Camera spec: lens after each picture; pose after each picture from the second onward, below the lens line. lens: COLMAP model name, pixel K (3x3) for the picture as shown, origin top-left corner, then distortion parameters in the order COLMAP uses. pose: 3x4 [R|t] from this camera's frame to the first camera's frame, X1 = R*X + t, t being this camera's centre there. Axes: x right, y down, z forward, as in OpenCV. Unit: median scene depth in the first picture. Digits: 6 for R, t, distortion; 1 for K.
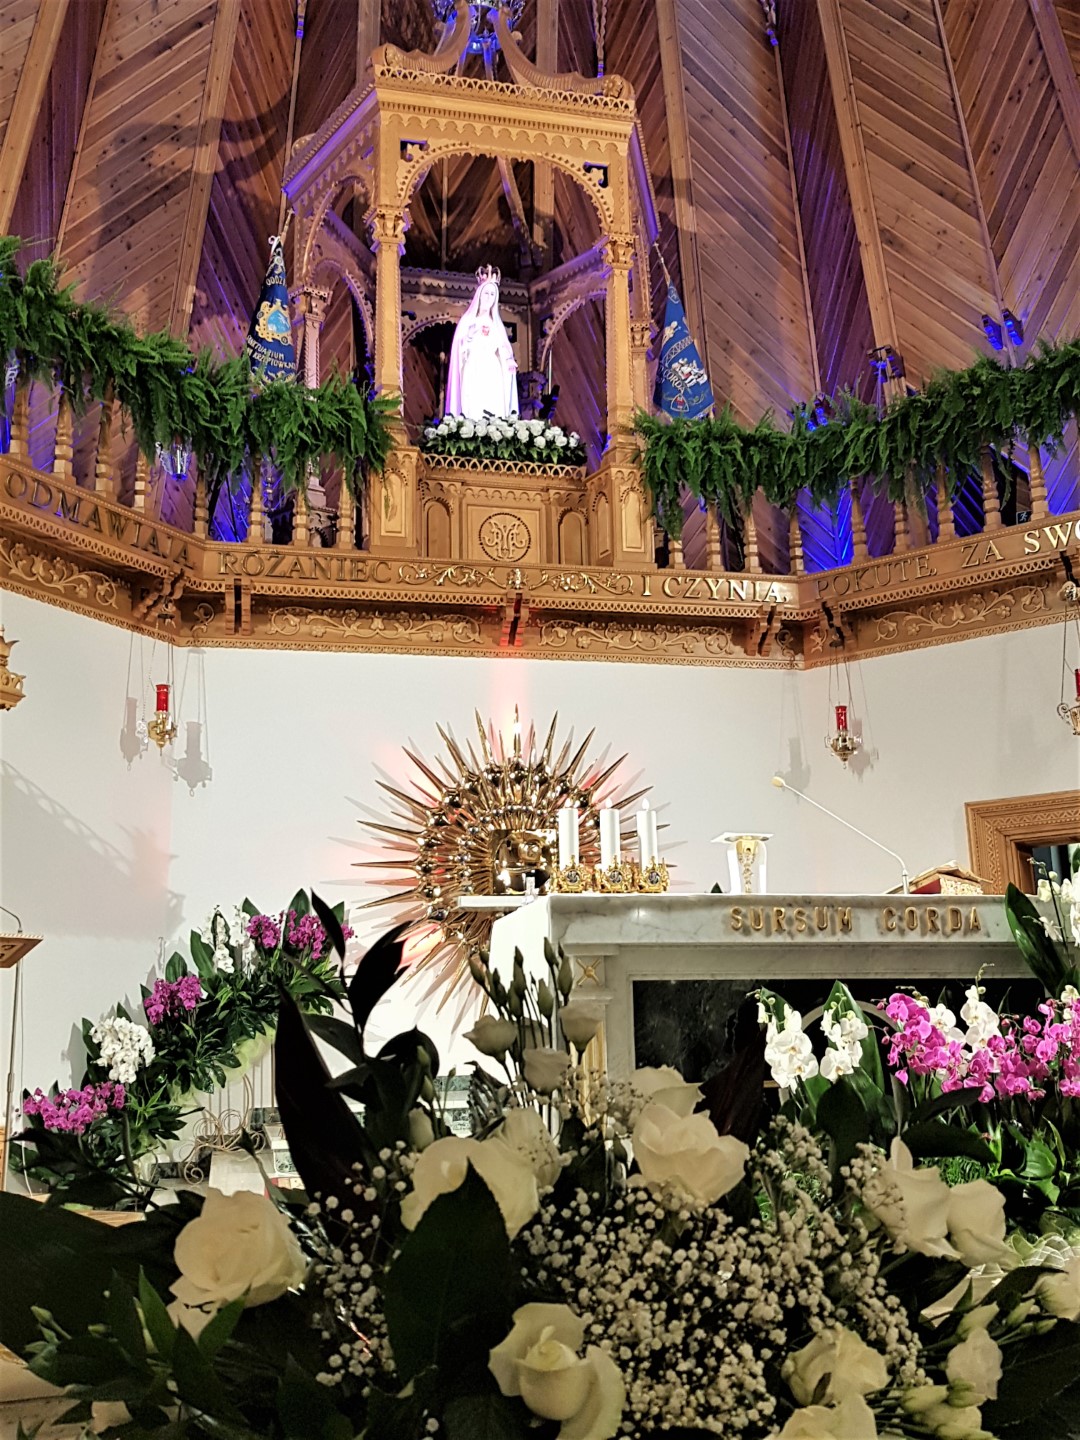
lens RADIAL K [[1104.9, 0, 540.0], [0, 1104.9, 720.0], [0, 0, 1]] dist [0.001258, -0.003116]
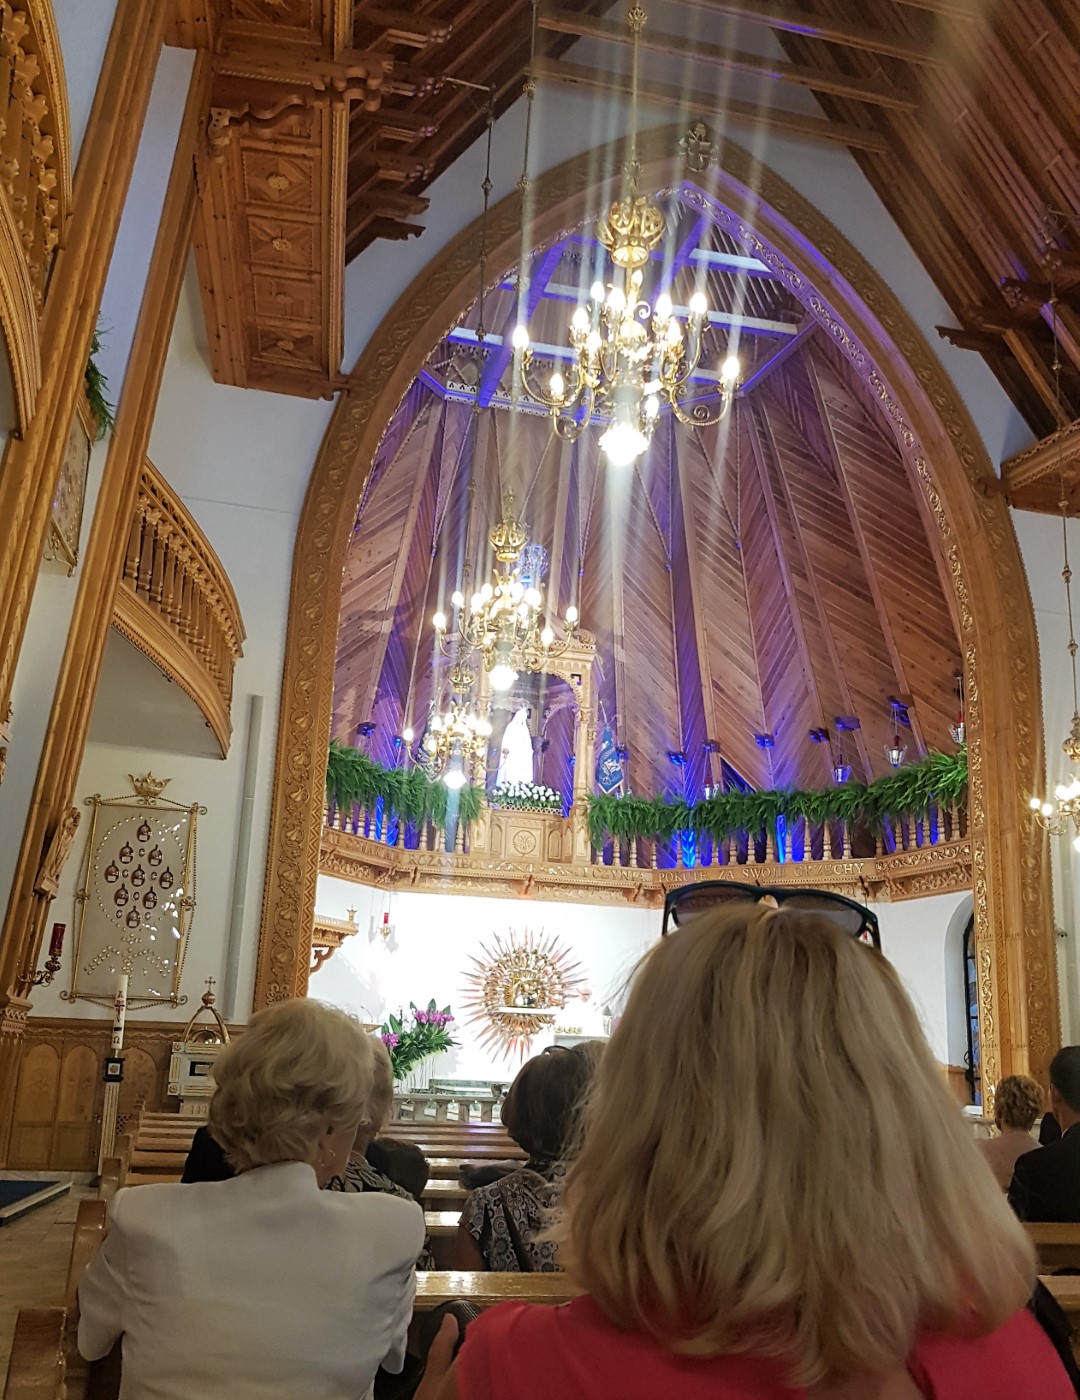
lens RADIAL K [[1144.1, 0, 499.2], [0, 1144.1, 700.2], [0, 0, 1]] dist [0.000537, -0.001226]
pose [[0.997416, 0.070307, 0.014747, -0.140164], [-0.069716, 0.996868, -0.037335, -0.368174], [-0.017326, 0.036210, 0.999194, -1.355463]]
